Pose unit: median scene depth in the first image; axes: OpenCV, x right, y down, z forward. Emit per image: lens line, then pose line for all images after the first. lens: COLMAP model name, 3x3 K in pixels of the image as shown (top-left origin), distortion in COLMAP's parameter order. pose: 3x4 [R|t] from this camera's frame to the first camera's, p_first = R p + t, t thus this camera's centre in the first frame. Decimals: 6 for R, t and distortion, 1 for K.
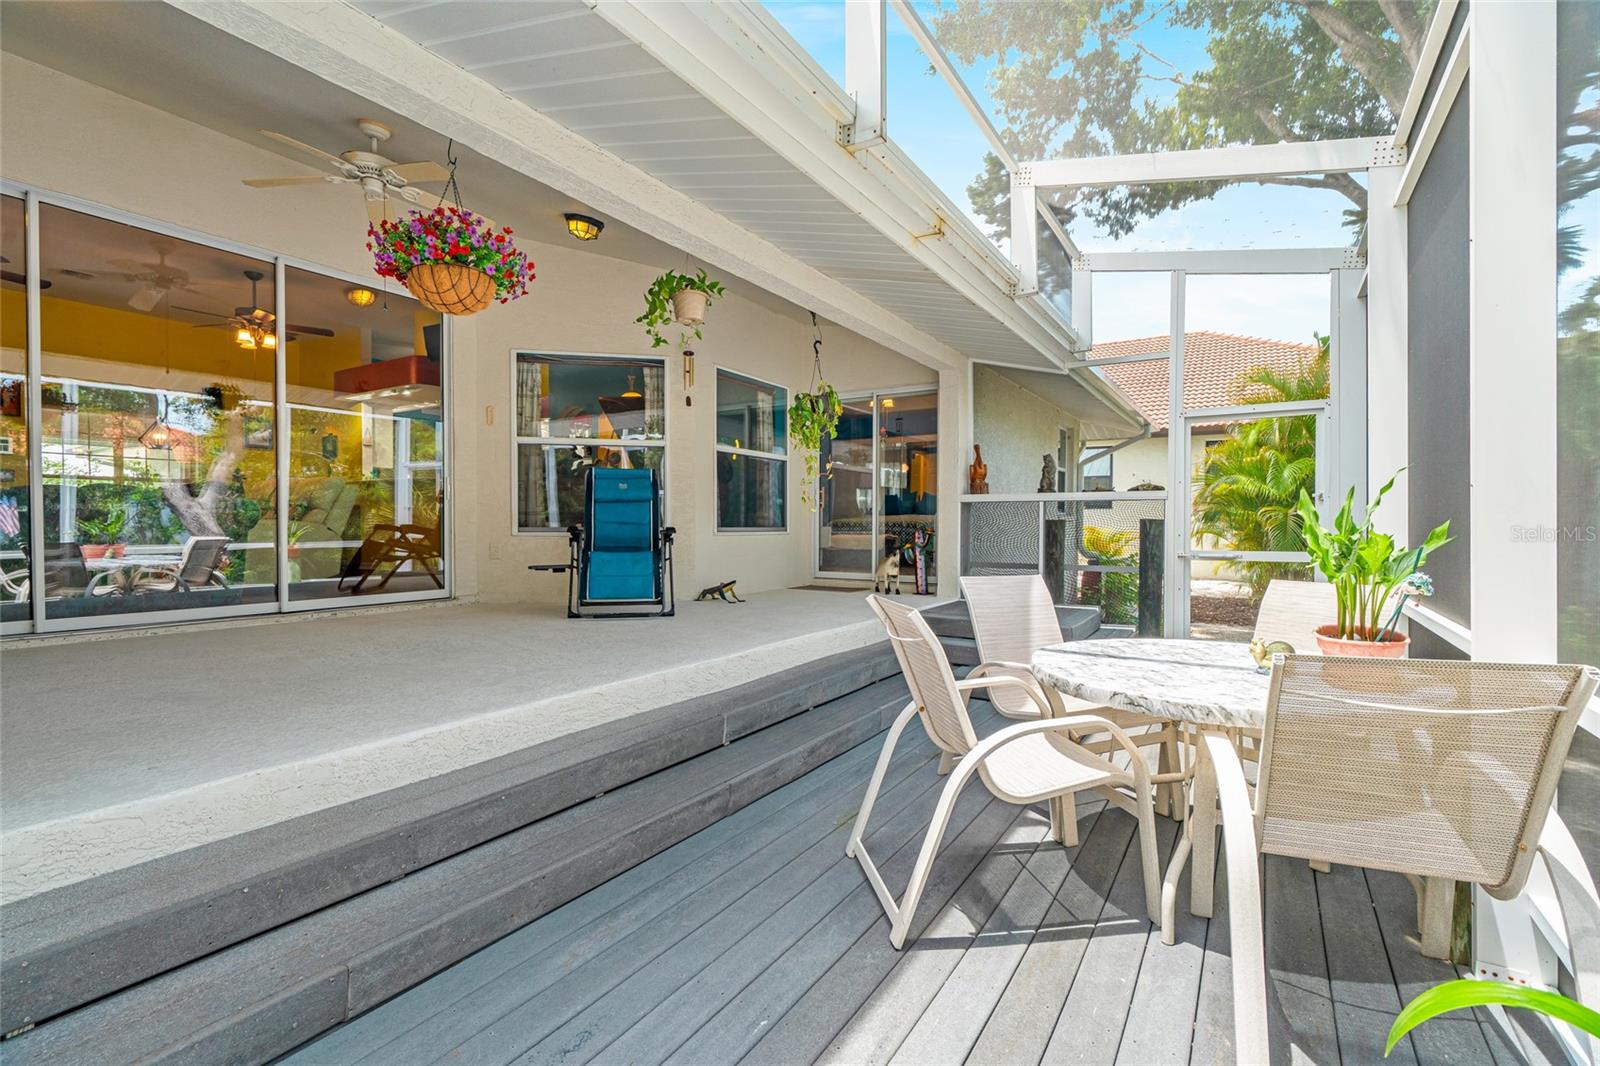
lens RADIAL K [[731.5, 0, 800.0], [0, 731.5, 533.0], [0, 0, 1]] dist [0.002895, -0.000306]
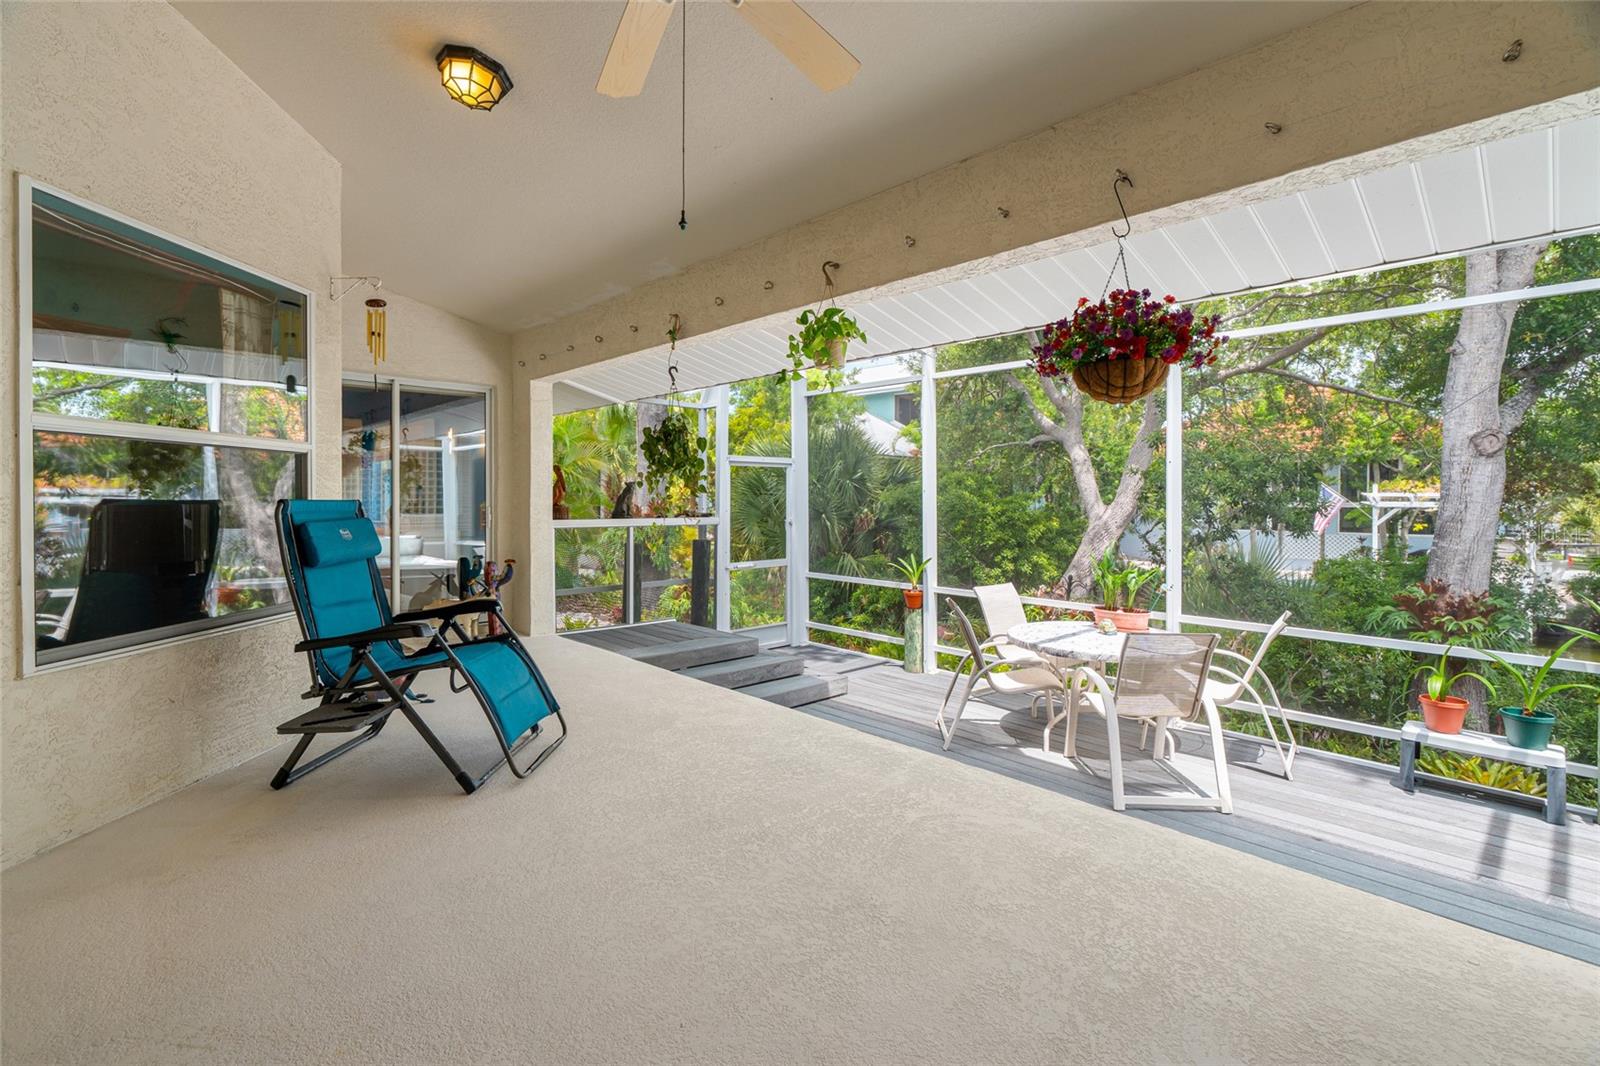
lens RADIAL K [[737.5, 0, 799.1], [0, 737.5, 503.3], [0, 0, 1]] dist [0.000678, 0.000191]
pose [[0.252342, -0.011300, 0.967572, -0.593397], [0.011222, 0.999899, 0.008751, -0.077182], [-0.967573, 0.008650, 0.252444, 0.476443]]
